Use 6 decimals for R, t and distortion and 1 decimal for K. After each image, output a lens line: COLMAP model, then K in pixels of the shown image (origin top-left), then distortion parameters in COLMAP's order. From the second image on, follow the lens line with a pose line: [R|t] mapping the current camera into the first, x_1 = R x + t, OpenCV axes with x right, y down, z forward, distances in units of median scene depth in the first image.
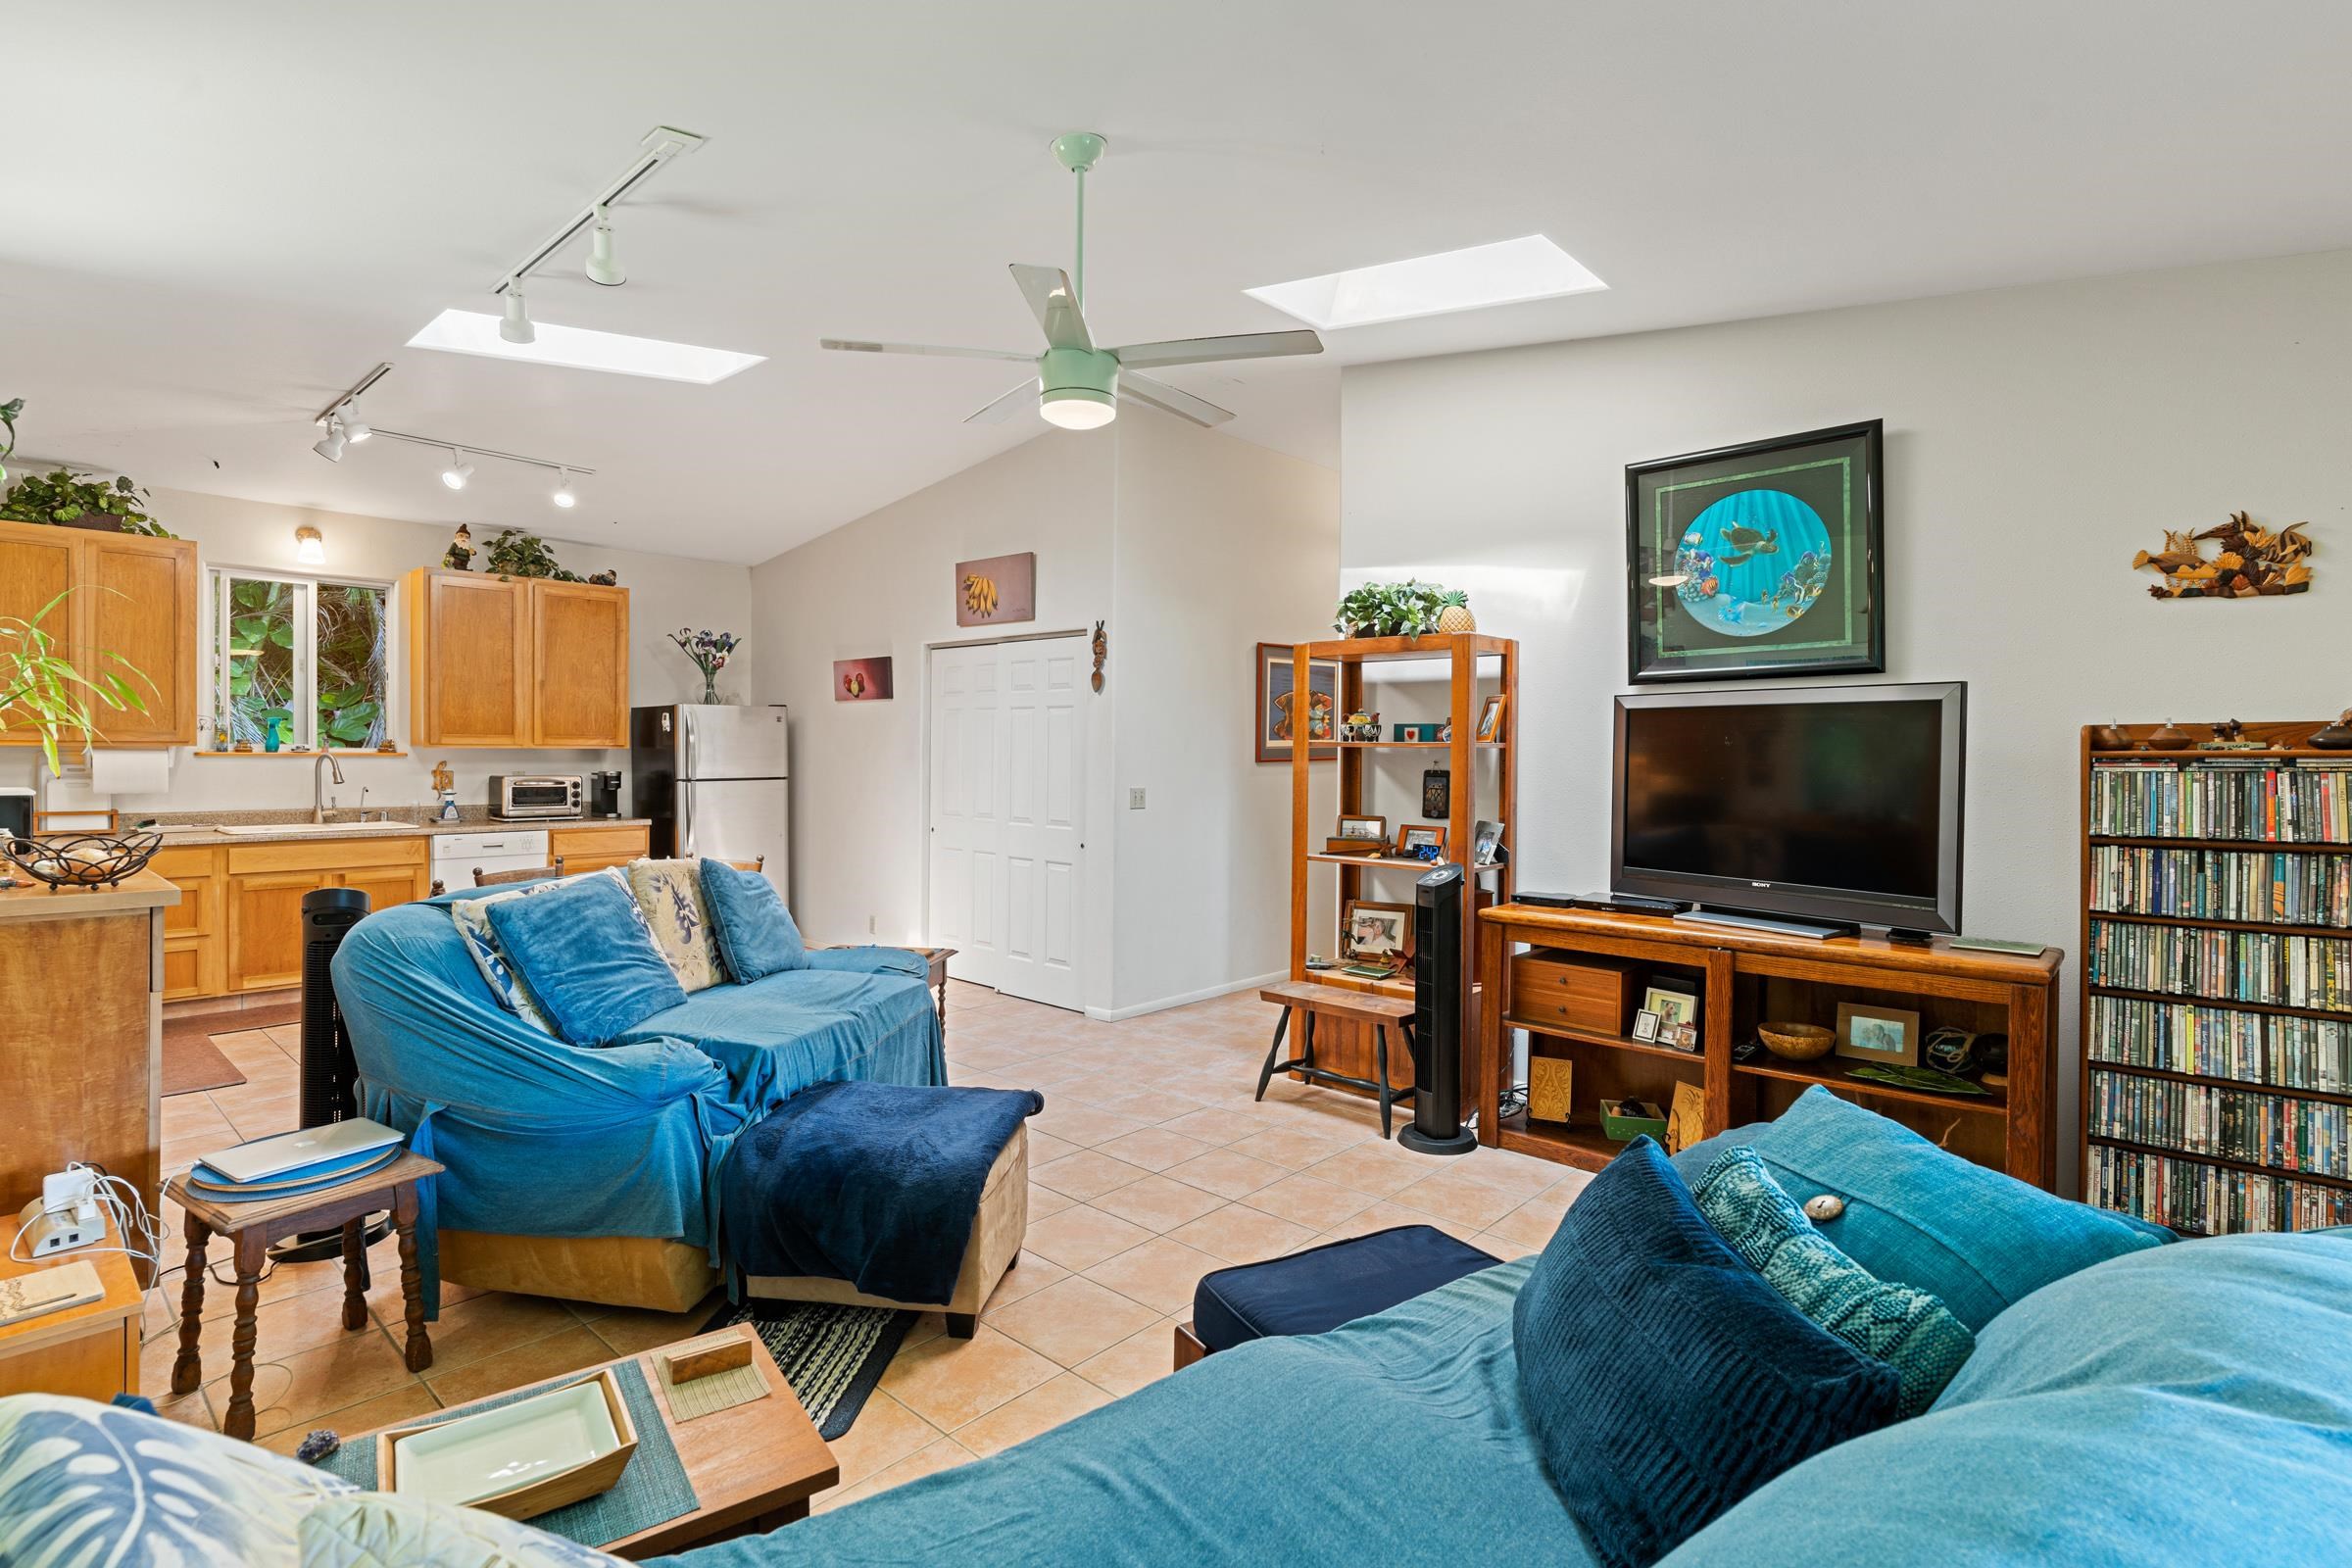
lens RADIAL K [[1121.6, 0, 1179.0], [0, 1121.6, 762.2], [0, 0, 1]] dist [0.001392, 0.000061]
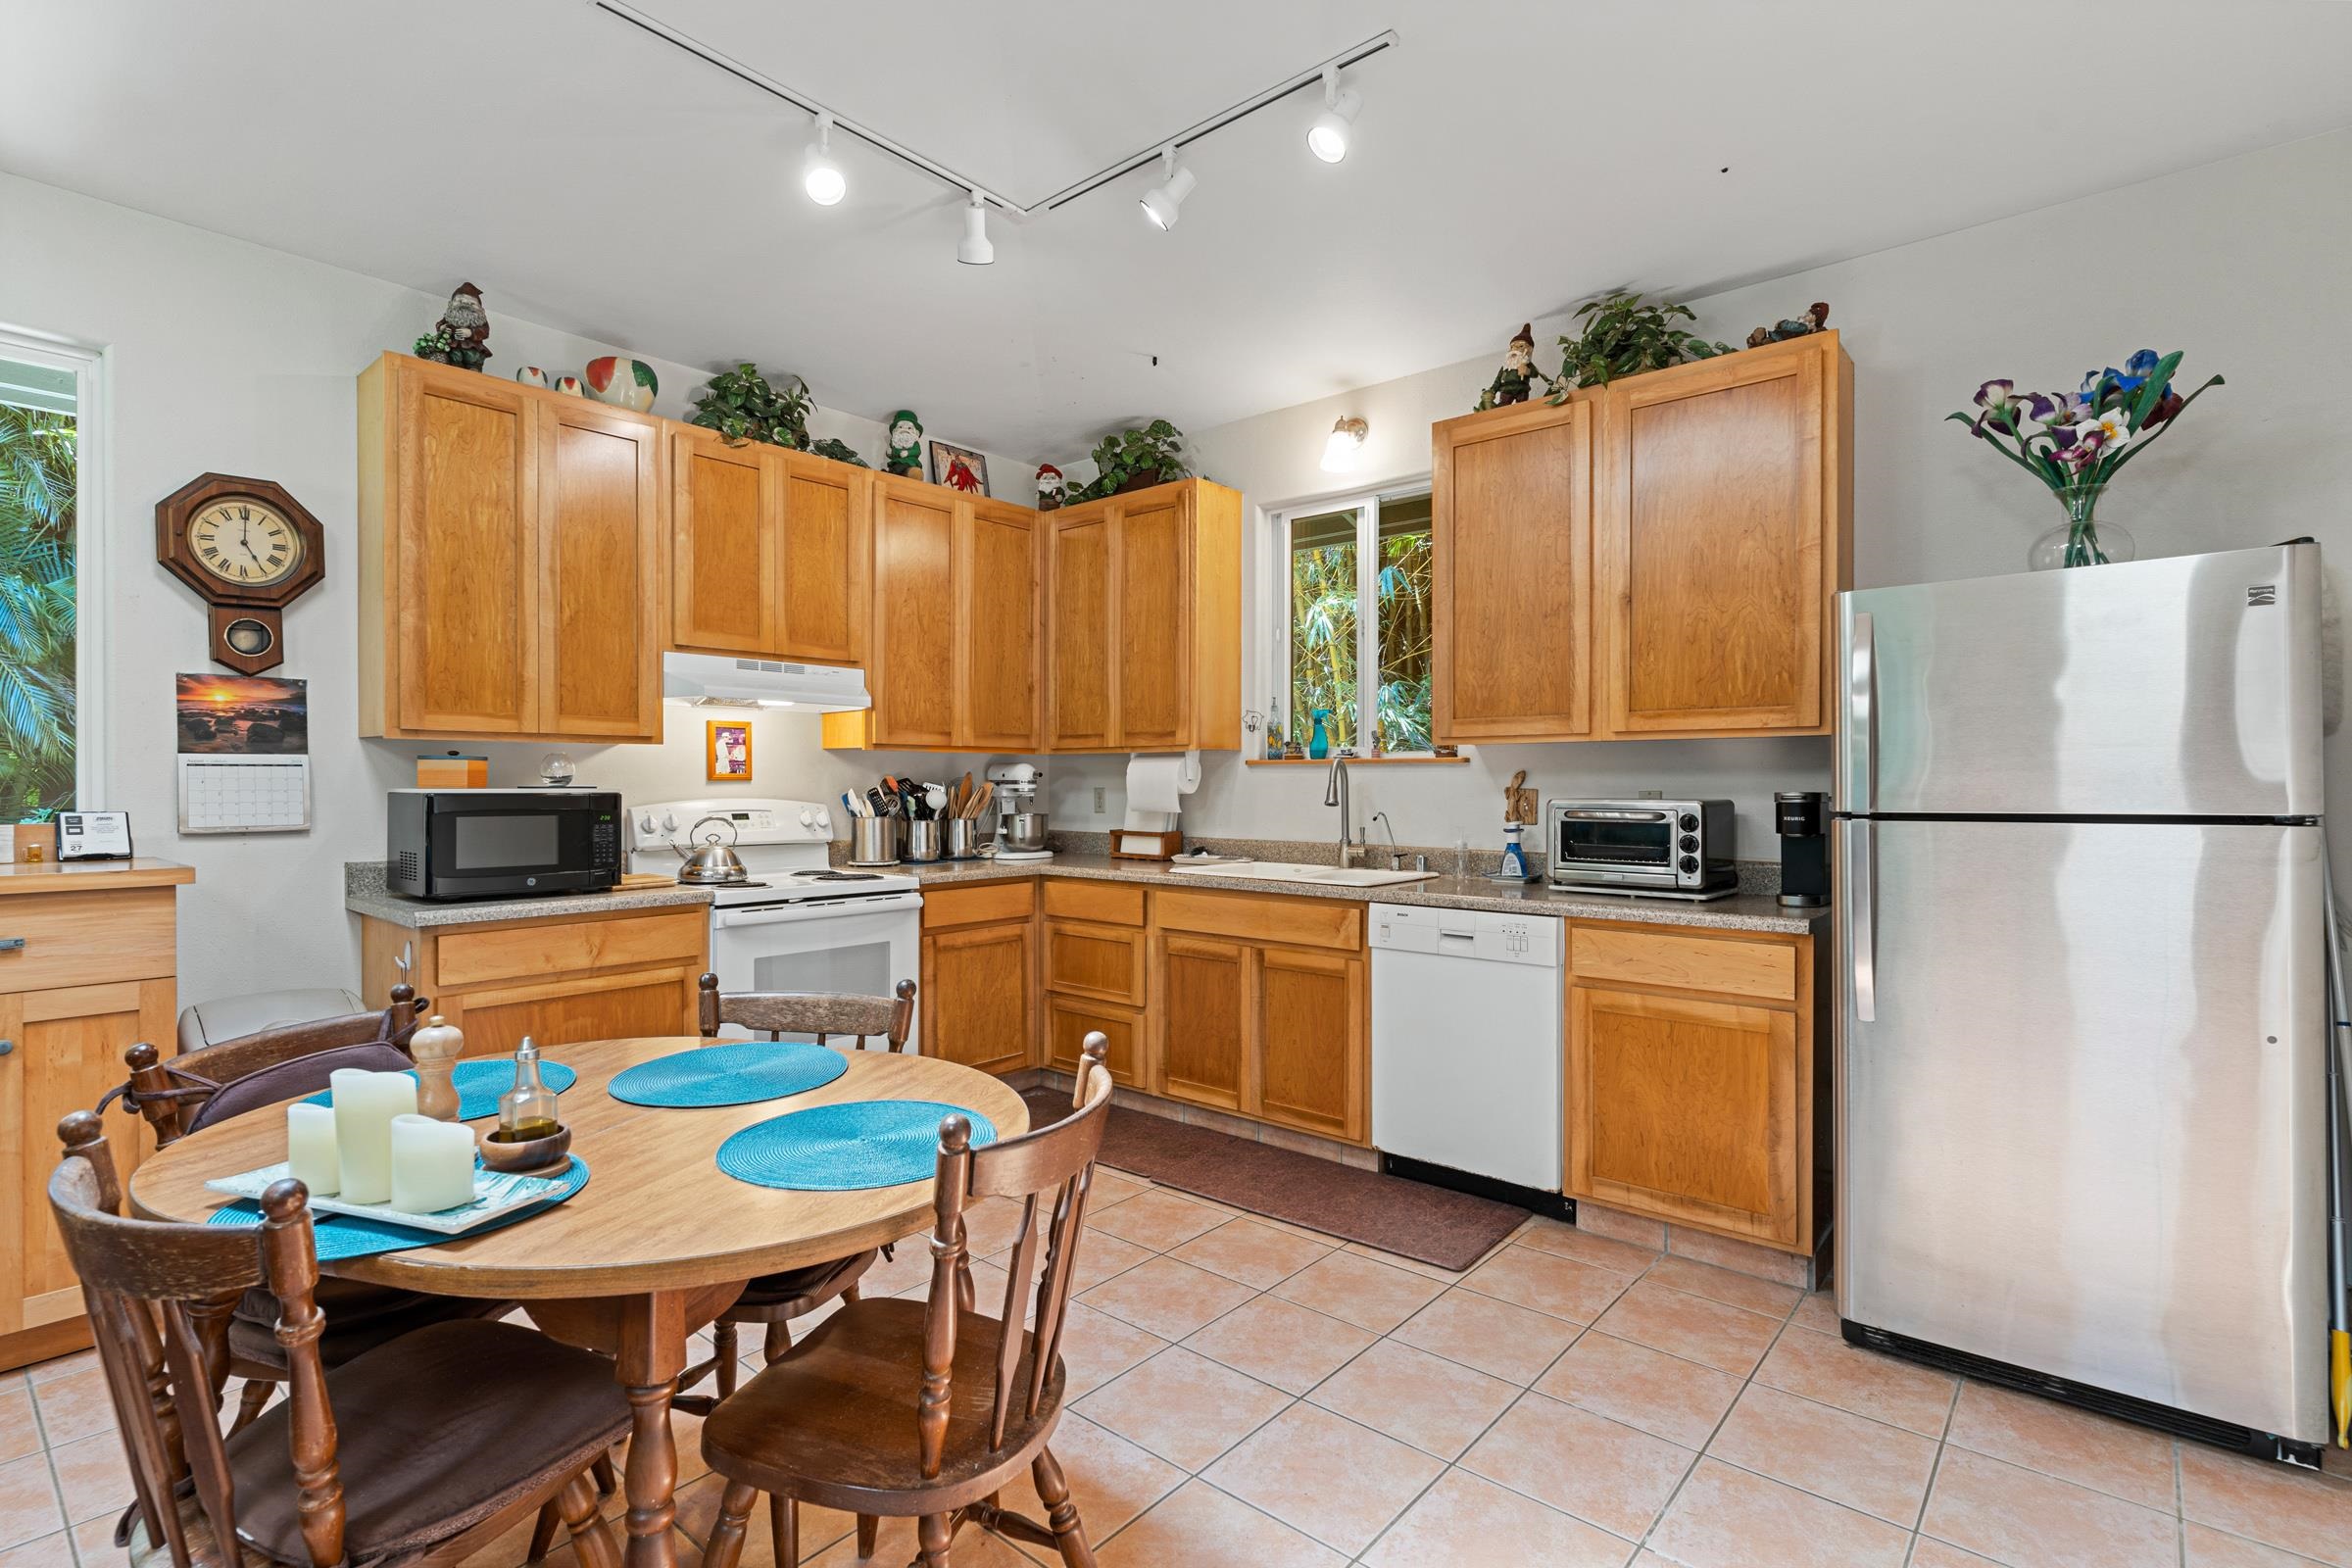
lens RADIAL K [[1121.6, 0, 1173.4], [0, 1121.6, 790.5], [0, 0, 1]] dist [0.001392, 0.000061]
pose [[0.019183, -0.003039, -0.999811, -0.110092], [-0.012257, 0.999920, -0.003274, 0.012715], [0.999741, 0.012318, 0.019144, 0.824456]]
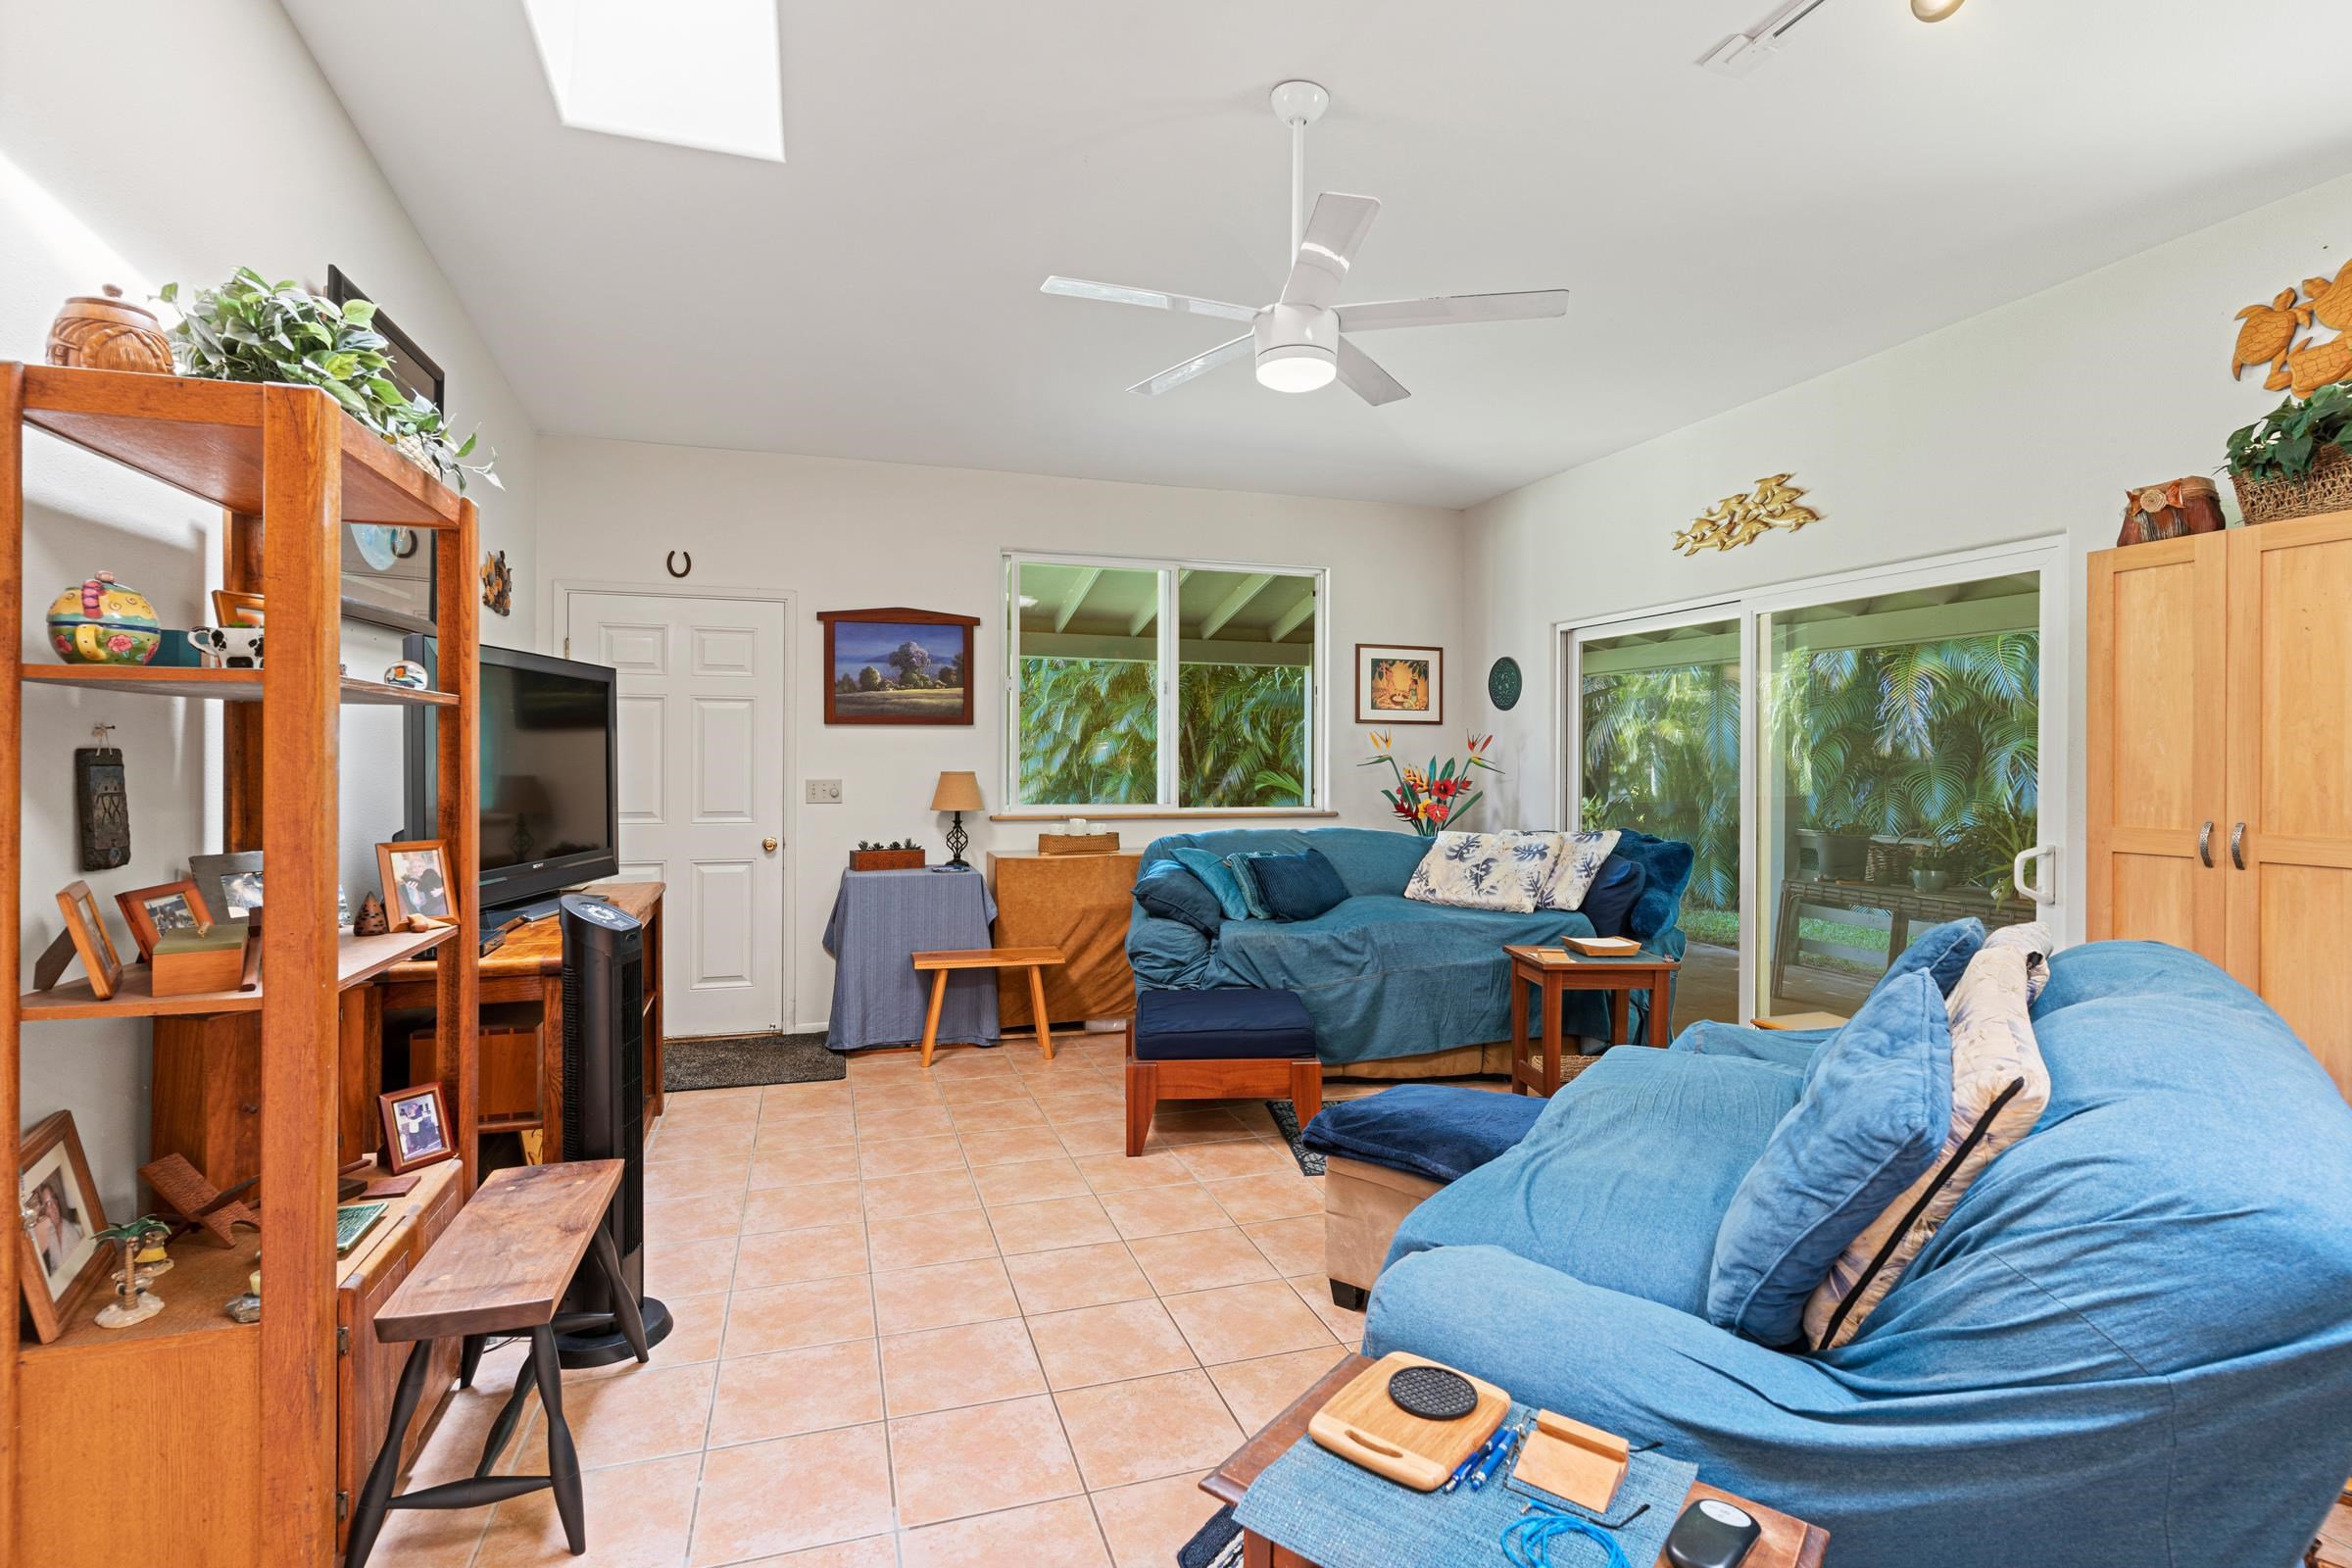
lens RADIAL K [[1121.6, 0, 1182.9], [0, 1121.6, 762.2], [0, 0, 1]] dist [0.001392, 0.000061]
pose [[-0.862853, -0.006755, 0.505410, -0.734294], [0.009670, 0.999507, 0.029867, 0.008699], [-0.505363, 0.030658, -0.862362, 2.787486]]
